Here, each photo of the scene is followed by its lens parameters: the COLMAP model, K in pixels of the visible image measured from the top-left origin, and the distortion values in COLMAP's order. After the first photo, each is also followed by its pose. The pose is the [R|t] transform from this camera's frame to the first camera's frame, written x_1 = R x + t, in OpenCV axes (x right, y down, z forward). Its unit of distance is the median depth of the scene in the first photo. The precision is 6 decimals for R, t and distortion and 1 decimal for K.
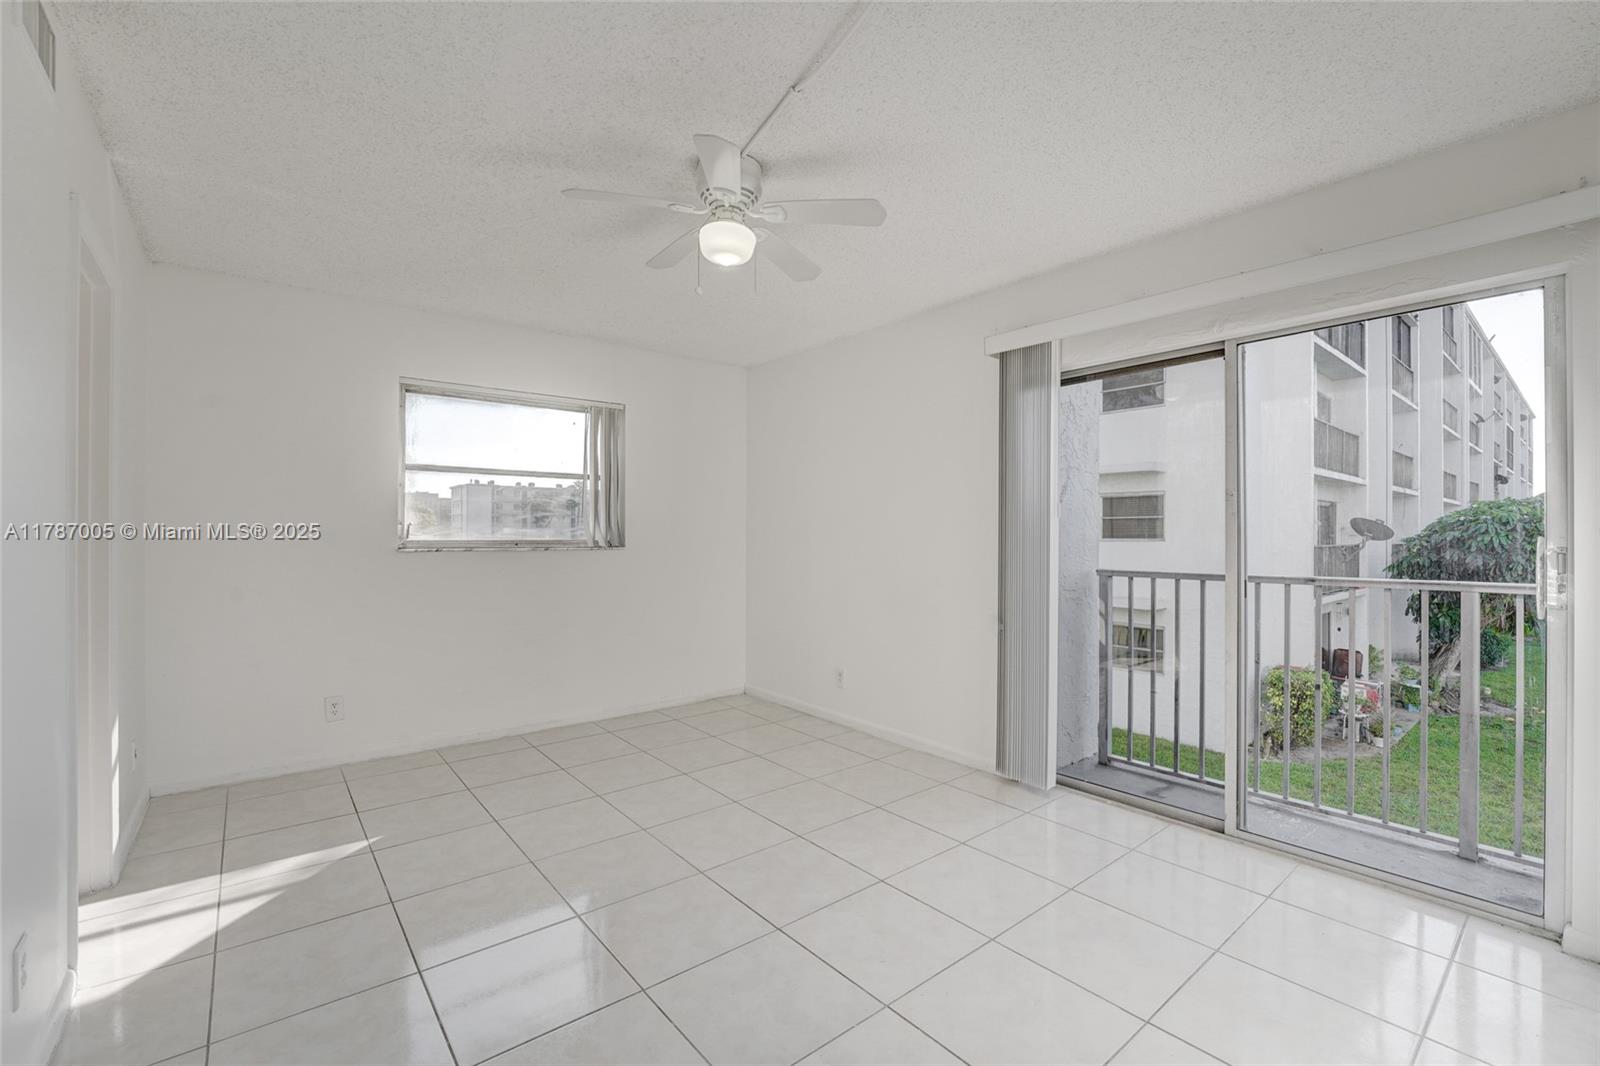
lens RADIAL K [[679.5, 0, 798.6], [0, 679.5, 534.5], [0, 0, 1]] dist [-0.020369, 0.000343]
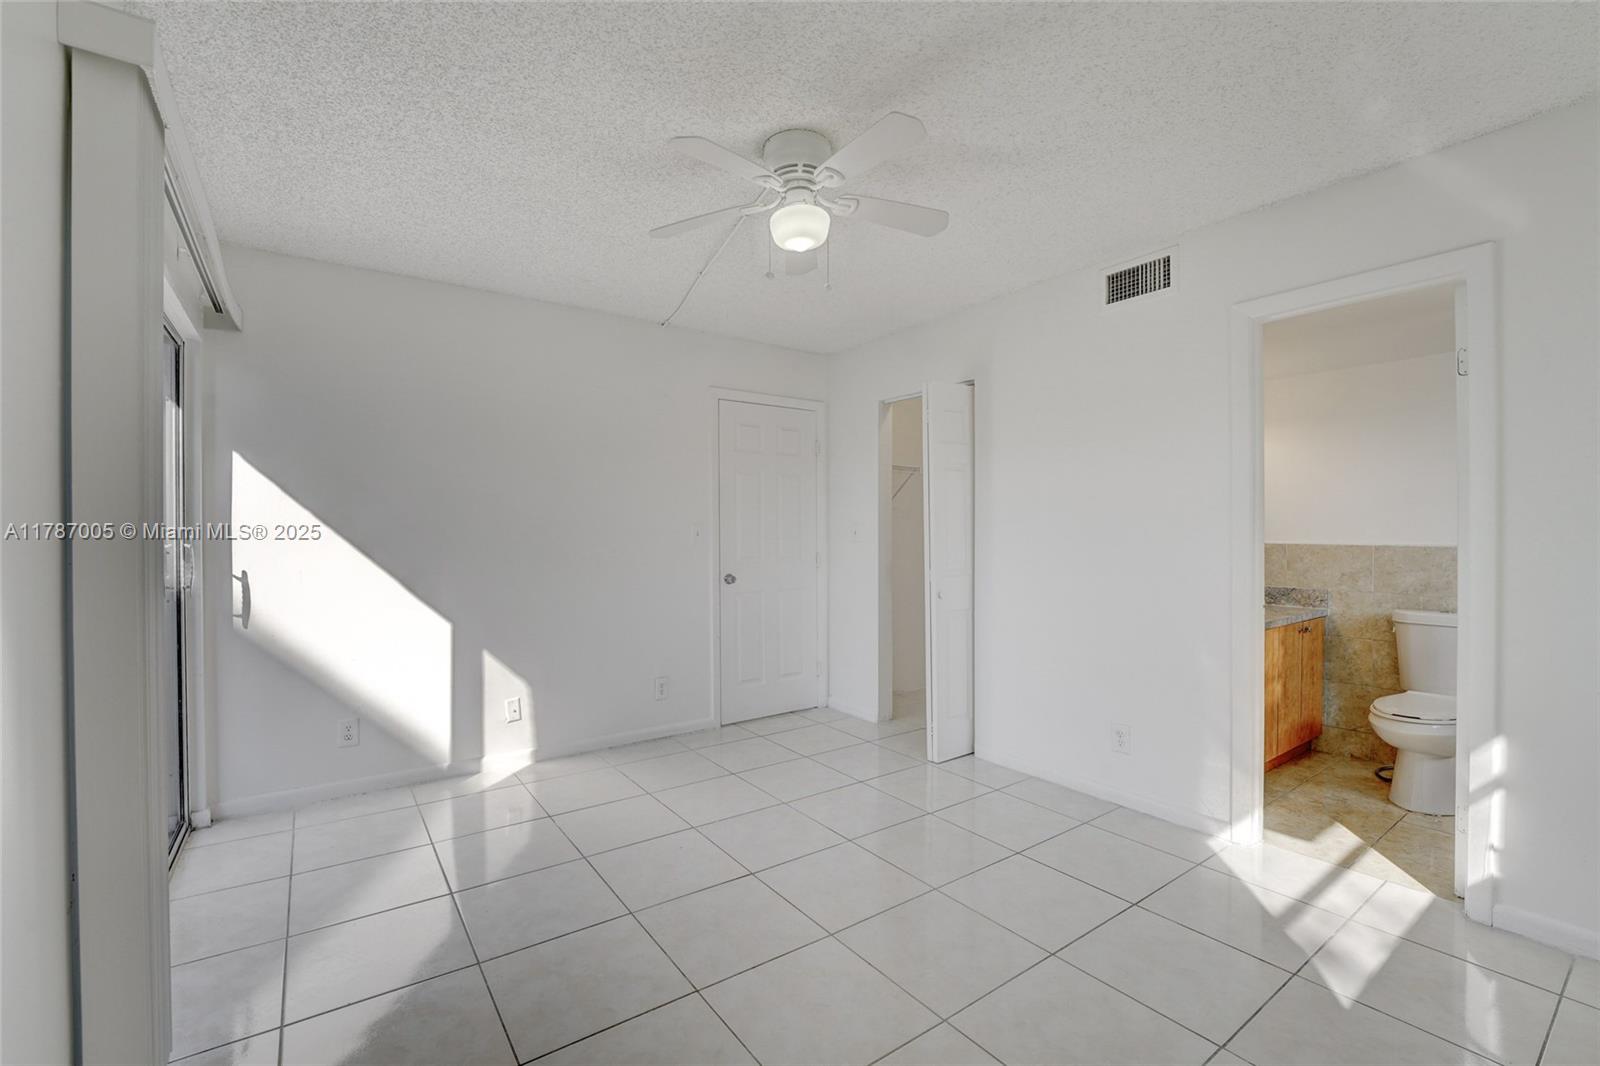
lens RADIAL K [[679.5, 0, 798.6], [0, 679.5, 534.5], [0, 0, 1]] dist [-0.020369, 0.000343]
pose [[-0.997708, -0.000231, 0.067666, -0.126263], [-0.000294, 1.000000, -0.000926, 0.000970], [-0.067665, -0.000944, -0.997708, 1.452846]]
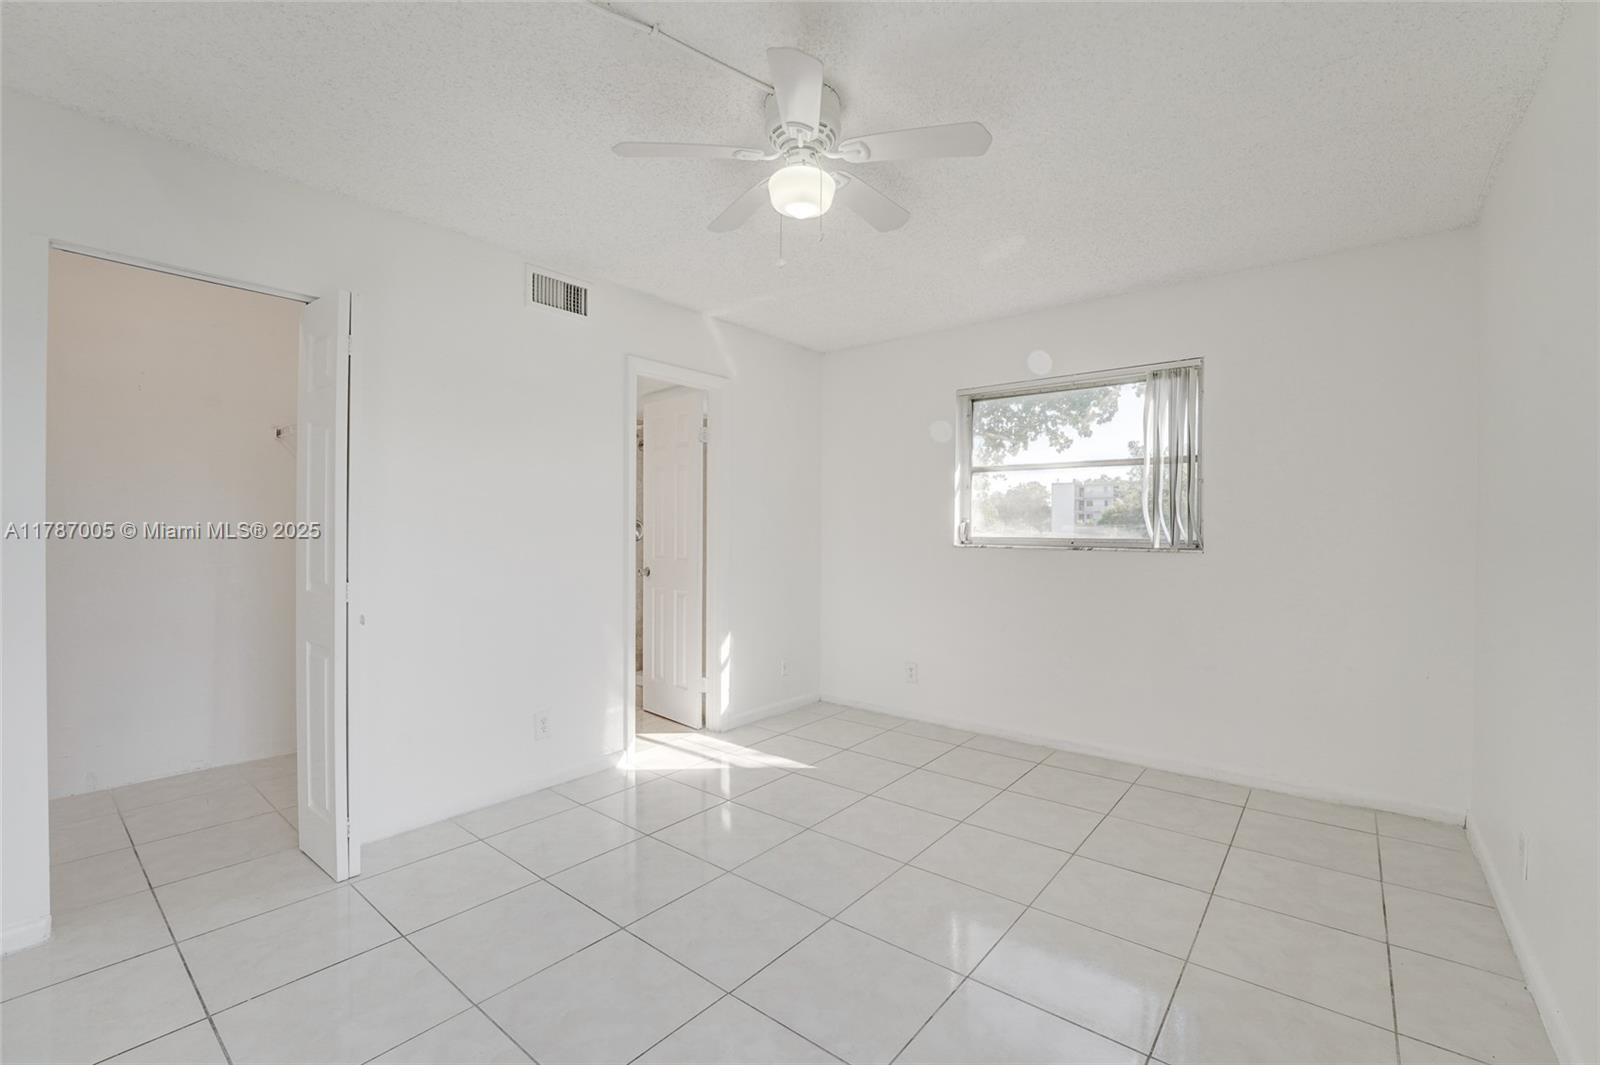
lens RADIAL K [[679.5, 0, 798.6], [0, 679.5, 534.0], [0, 0, 1]] dist [-0.020369, 0.000343]
pose [[0.195336, 0.003334, -0.980731, 0.554089], [-0.005387, 0.999983, 0.002326, 0.002174], [0.980722, 0.004829, 0.195350, 0.620195]]
